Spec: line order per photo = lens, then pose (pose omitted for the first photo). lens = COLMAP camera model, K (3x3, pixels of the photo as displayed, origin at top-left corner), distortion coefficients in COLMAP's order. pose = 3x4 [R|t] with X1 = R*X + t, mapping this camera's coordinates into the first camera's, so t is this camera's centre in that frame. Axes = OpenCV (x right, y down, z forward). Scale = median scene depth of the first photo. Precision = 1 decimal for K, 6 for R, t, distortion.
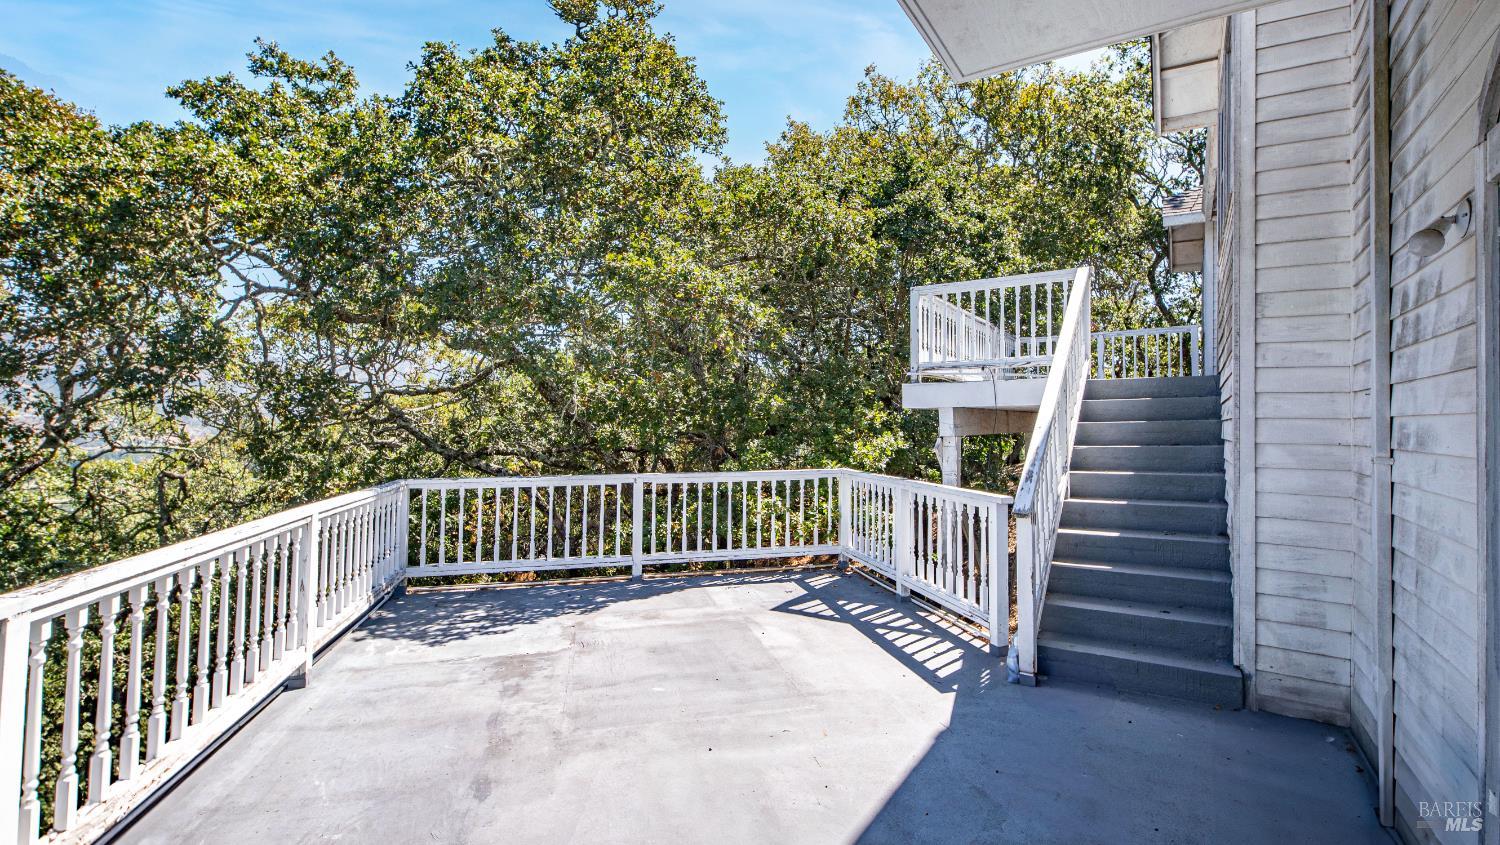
lens RADIAL K [[727.3, 0, 733.6], [0, 727.3, 390.6], [0, 0, 1]] dist [0.002867, -0.000258]
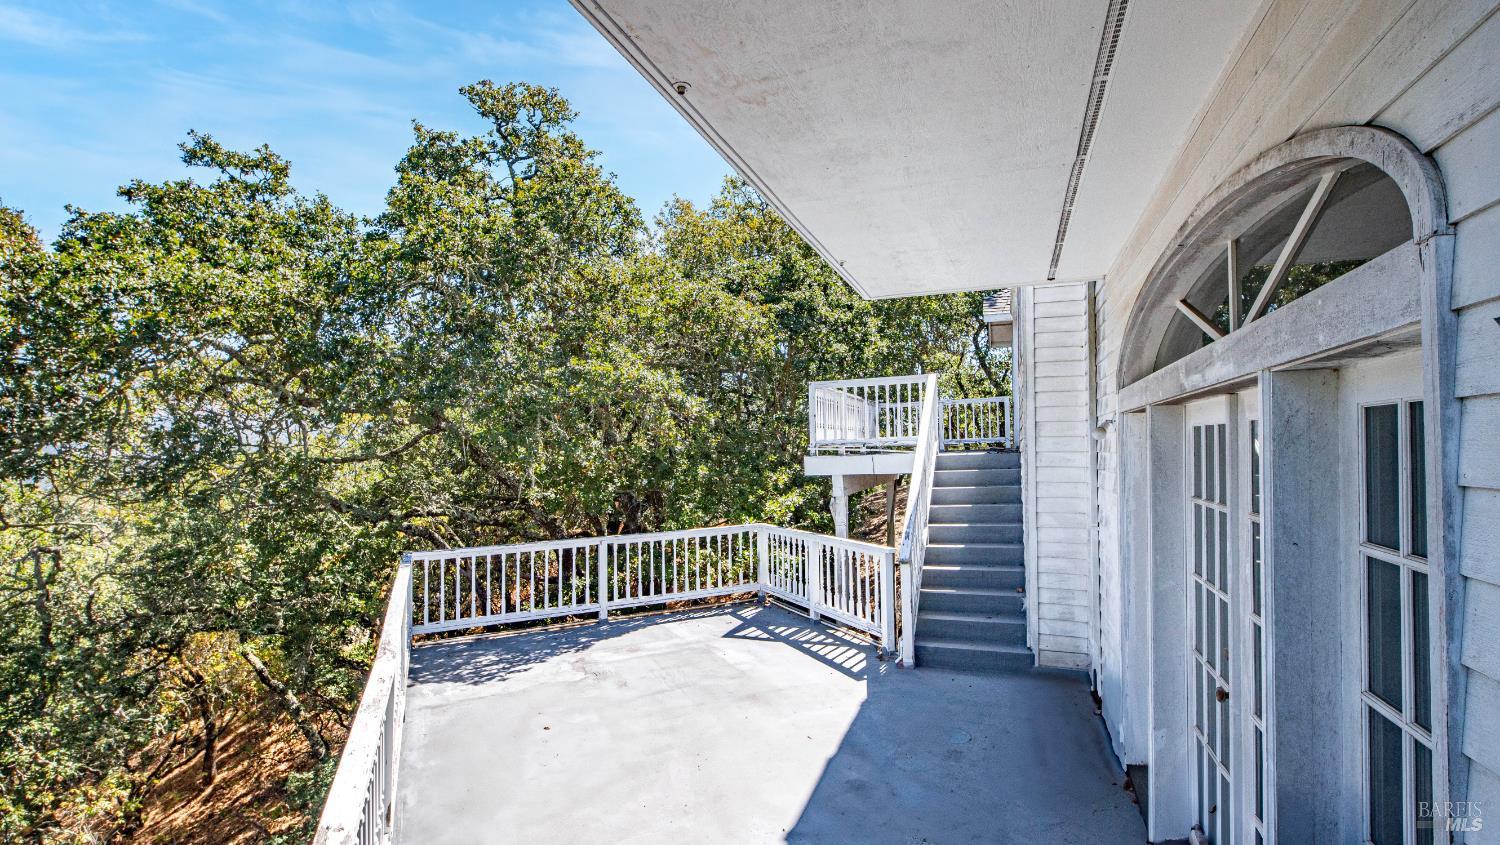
lens RADIAL K [[709.4, 0, 746.4], [0, 709.4, 428.8], [0, 0, 1]] dist [0.005414, -0.000864]
pose [[0.978444, -0.018502, 0.205684, -0.141219], [0.017287, 0.999821, 0.007704, -0.077597], [-0.205789, -0.003983, 0.978588, -0.242782]]
